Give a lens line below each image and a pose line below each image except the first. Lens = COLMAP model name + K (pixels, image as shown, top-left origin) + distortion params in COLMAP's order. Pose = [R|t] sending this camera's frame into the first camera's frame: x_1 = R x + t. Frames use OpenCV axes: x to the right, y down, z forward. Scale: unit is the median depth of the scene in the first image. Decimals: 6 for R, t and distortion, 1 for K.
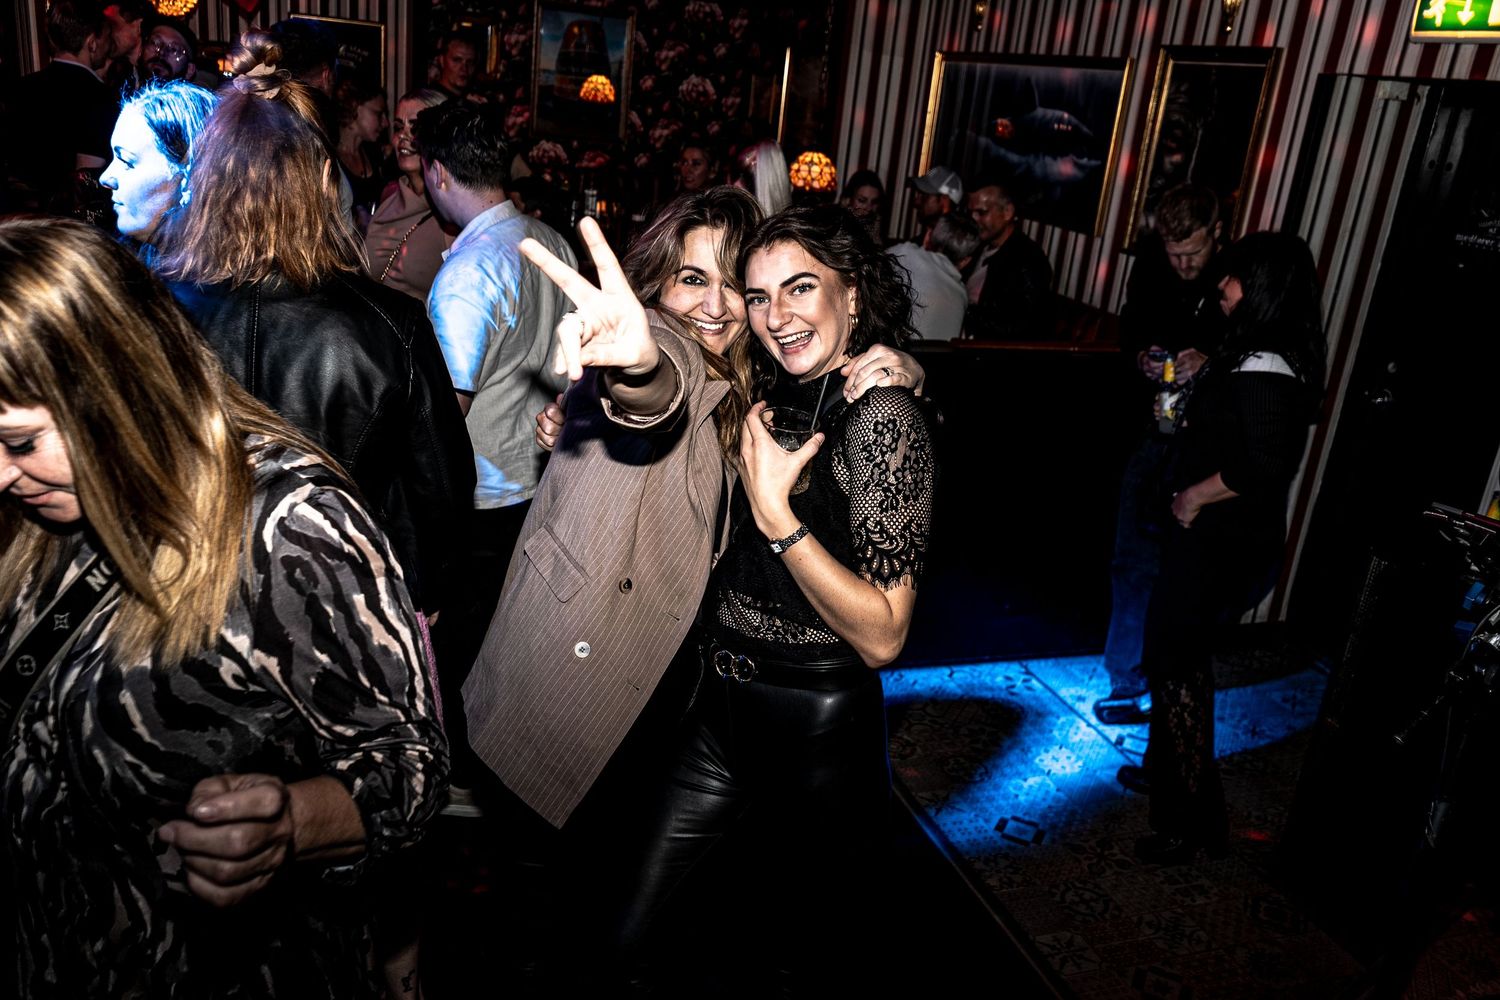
lens RADIAL K [[1196.5, 0, 751.7], [0, 1196.5, 498.7], [0, 0, 1]] dist [-0.018731, 0.026145]
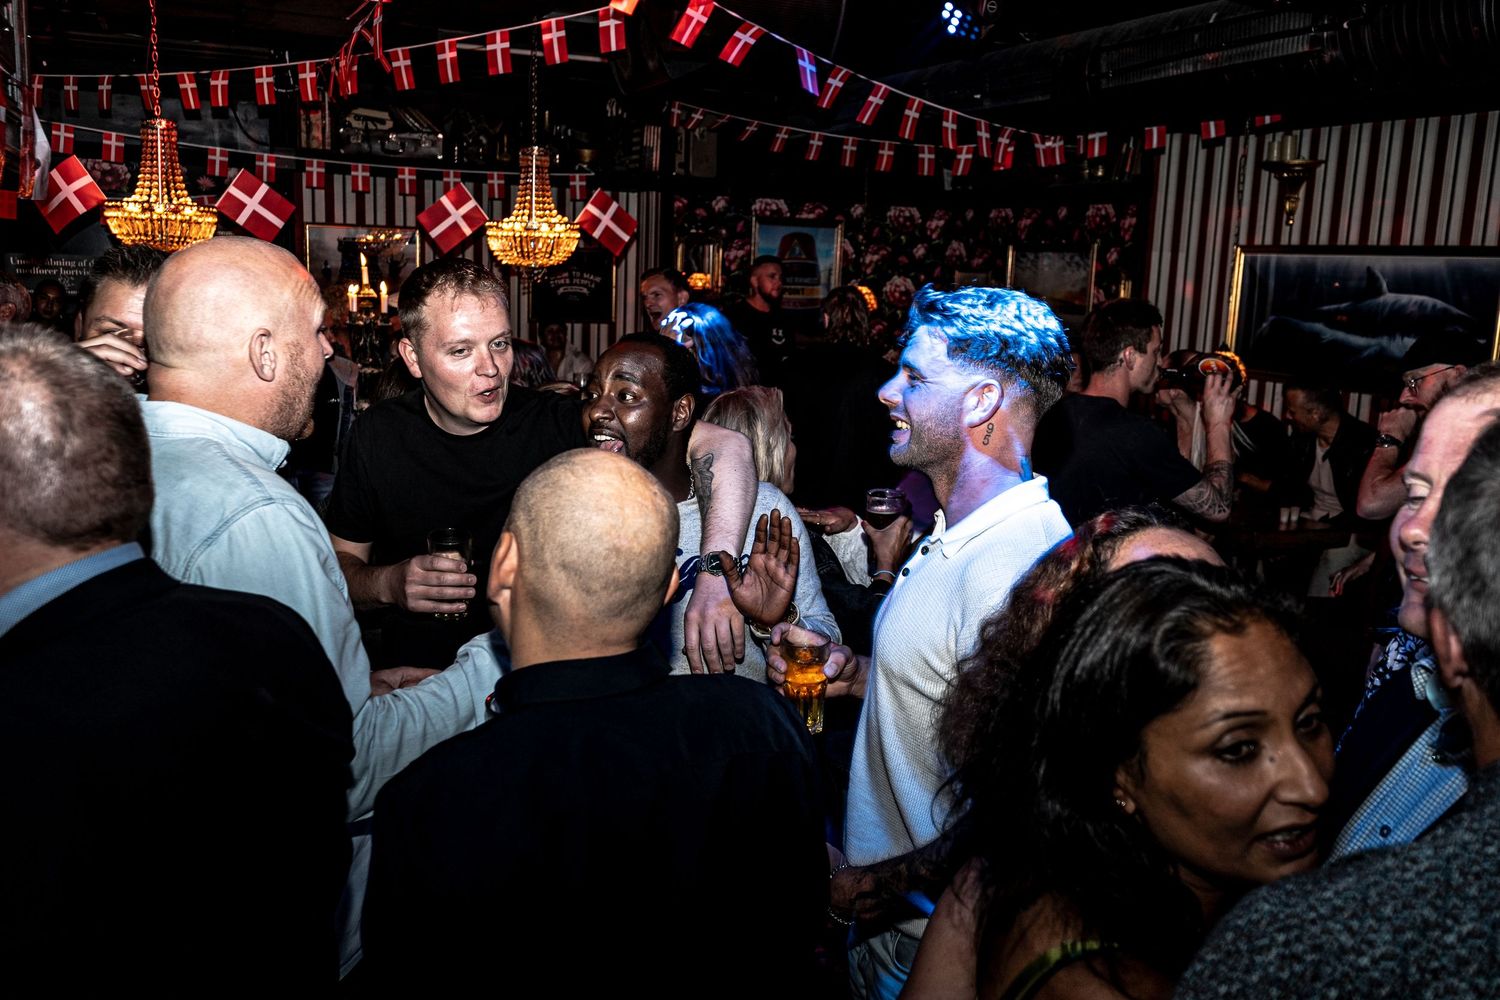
lens RADIAL K [[1283.9, 0, 759.5], [0, 1283.9, 497.7], [0, 0, 1]] dist [-0.007997, 0.027694]
pose [[0.995670, -0.077280, 0.051661, -0.381491], [0.084188, 0.985297, -0.148668, -0.027536], [-0.039412, 0.152374, 0.987537, -0.070518]]
